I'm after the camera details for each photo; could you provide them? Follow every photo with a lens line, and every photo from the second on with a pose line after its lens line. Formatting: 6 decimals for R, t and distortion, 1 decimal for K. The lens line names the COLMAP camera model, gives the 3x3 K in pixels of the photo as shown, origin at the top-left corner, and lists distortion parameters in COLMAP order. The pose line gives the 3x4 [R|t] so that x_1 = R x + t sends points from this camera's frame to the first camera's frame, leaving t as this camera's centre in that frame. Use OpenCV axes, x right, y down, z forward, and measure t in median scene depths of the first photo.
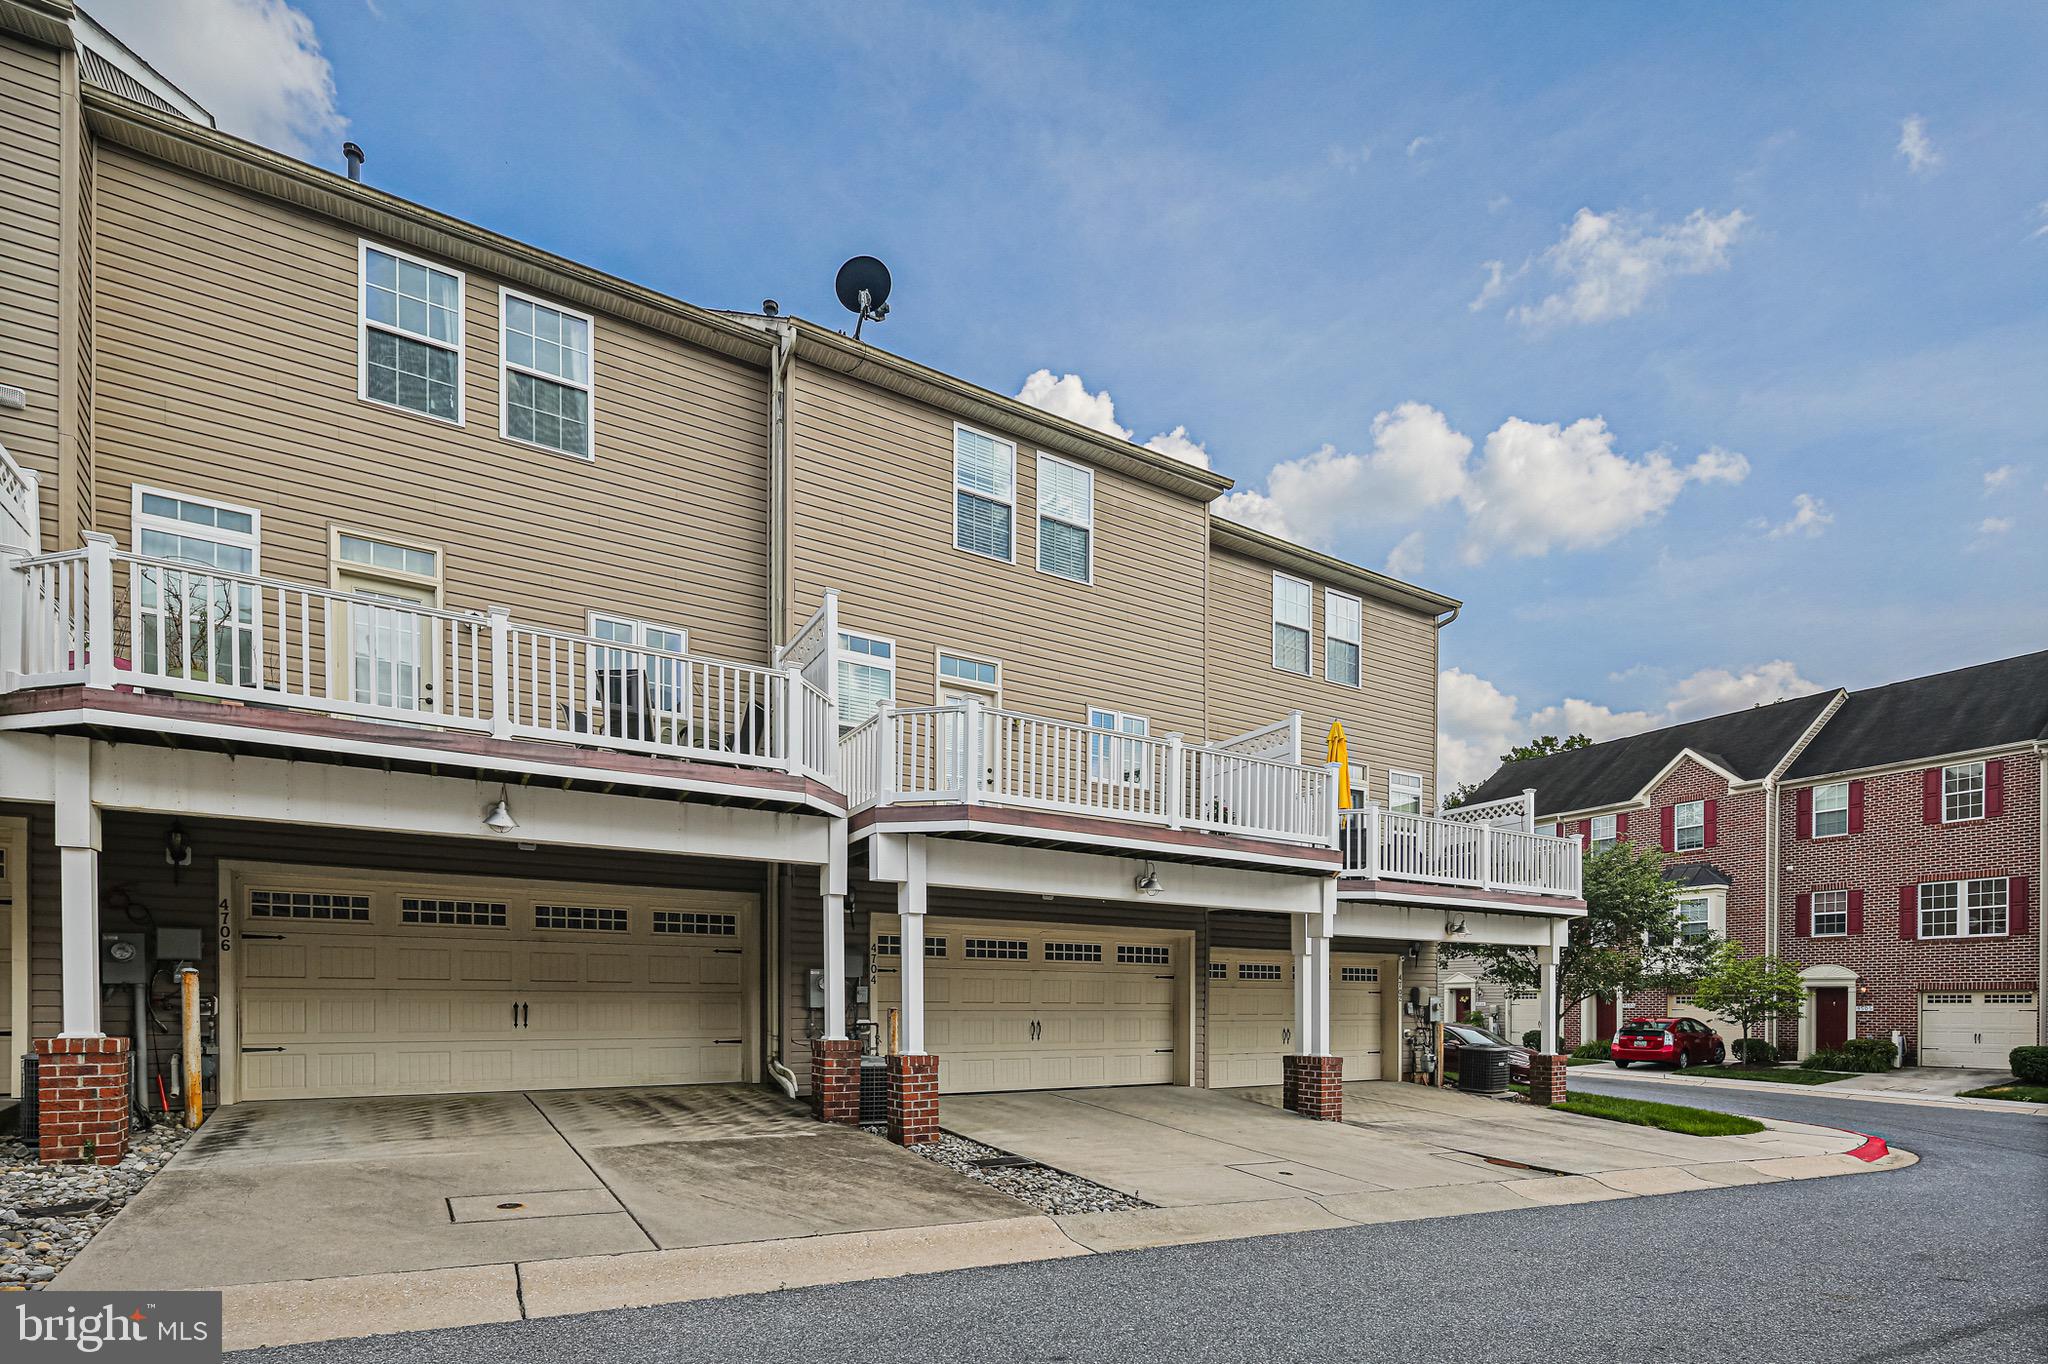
lens RADIAL K [[985.2, 0, 1023.8], [0, 985.2, 654.4], [0, 0, 1]] dist [0.001904, -0.000421]
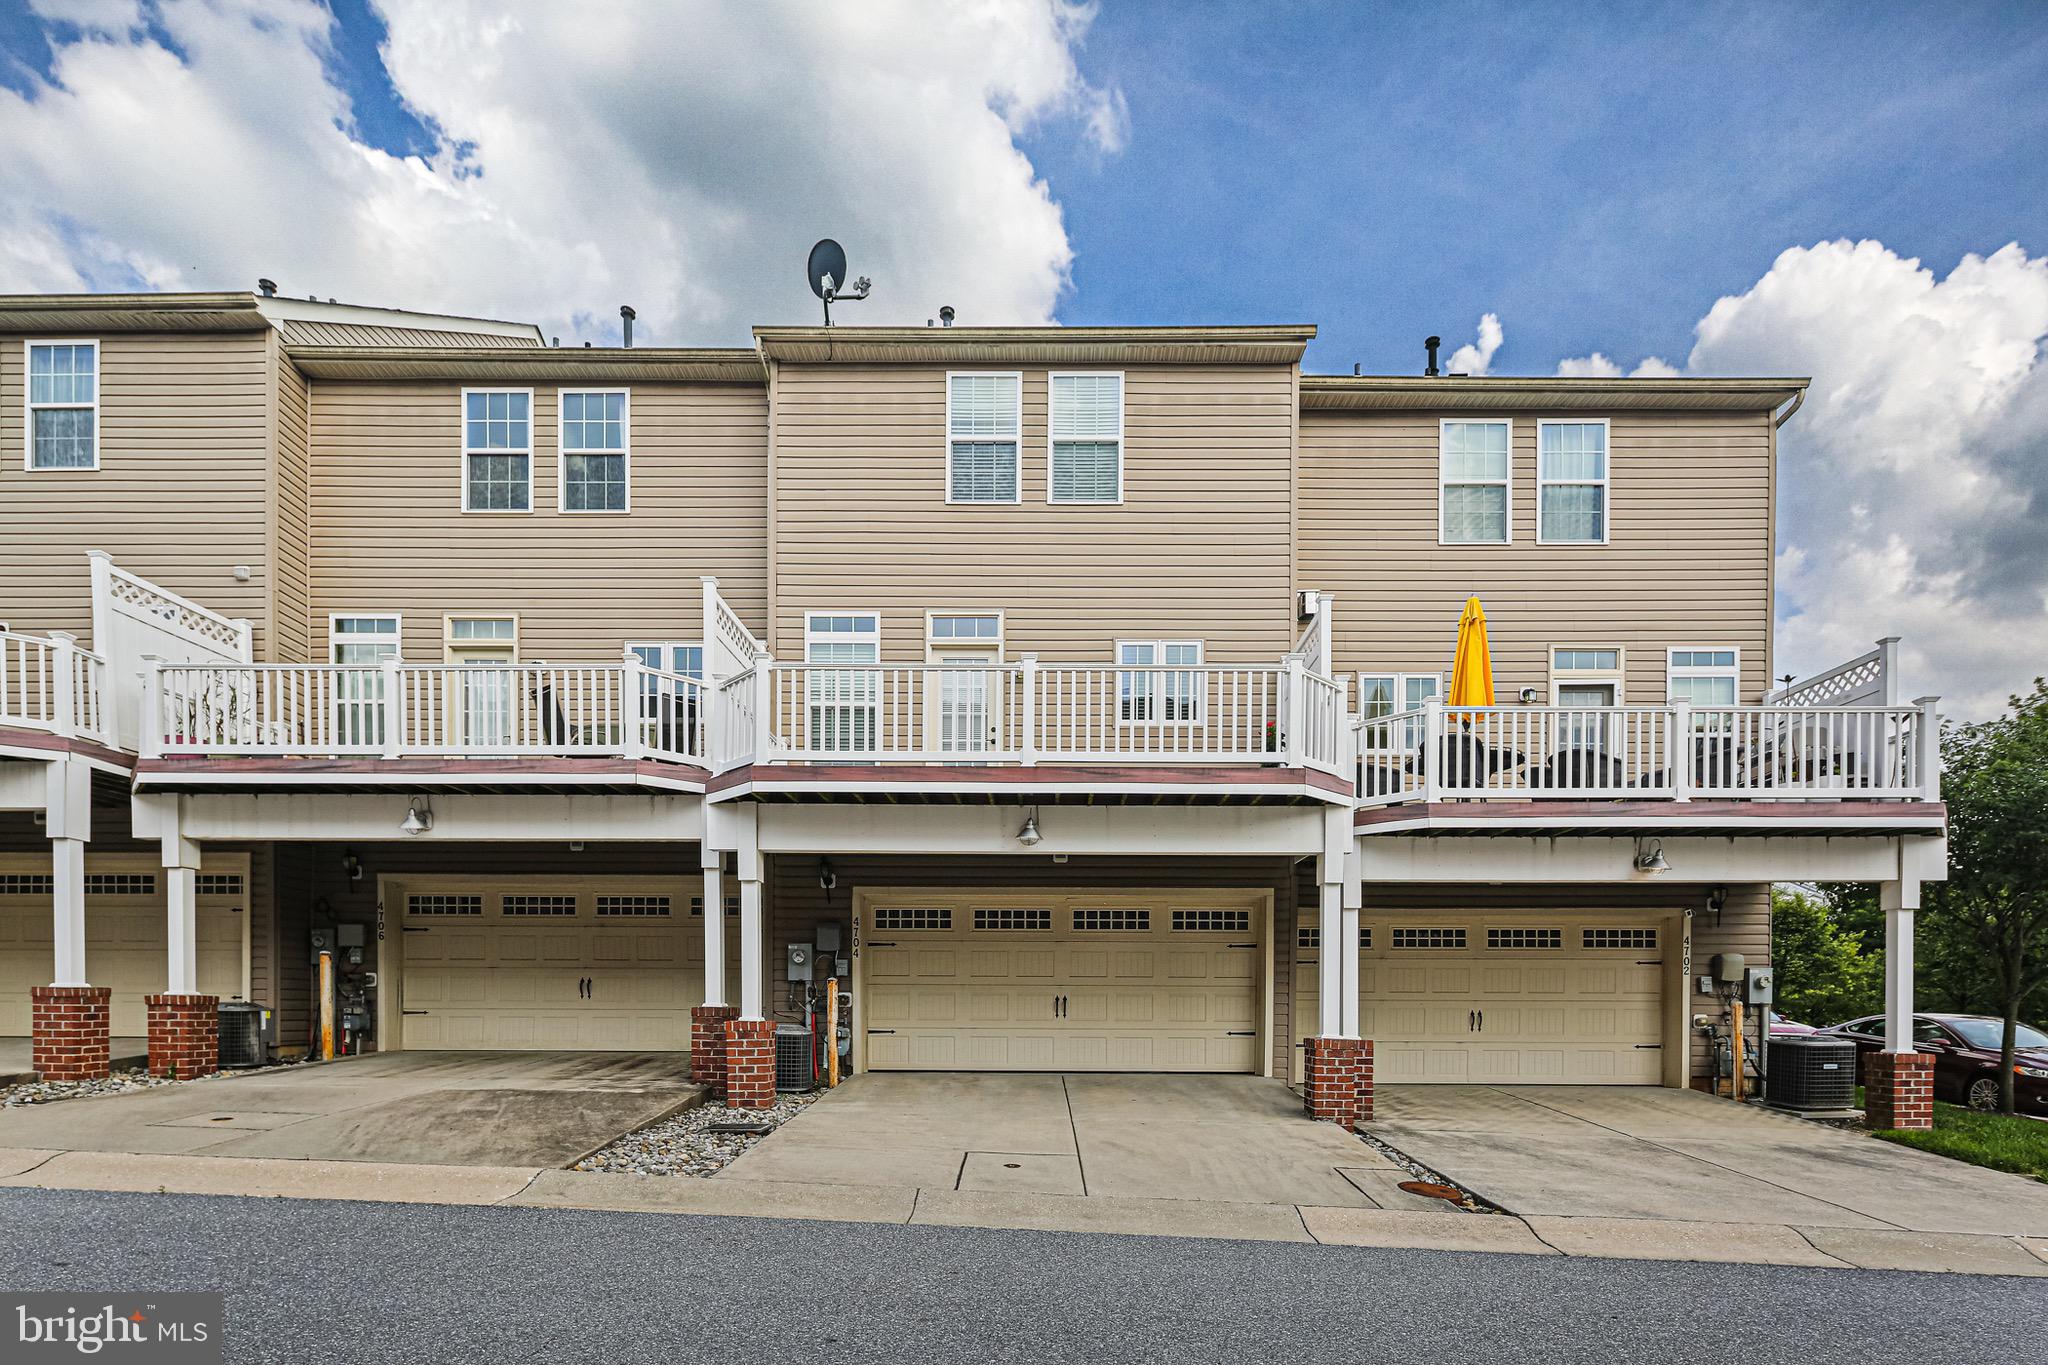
lens RADIAL K [[1003.0, 0, 1024.1], [0, 1003.0, 685.4], [0, 0, 1]] dist [0.004417, -0.003909]
pose [[0.836237, -0.165459, -0.522811, 0.481077], [0.181836, 0.983120, -0.020292, 0.099610], [0.517343, -0.078097, 0.852207, 0.211668]]
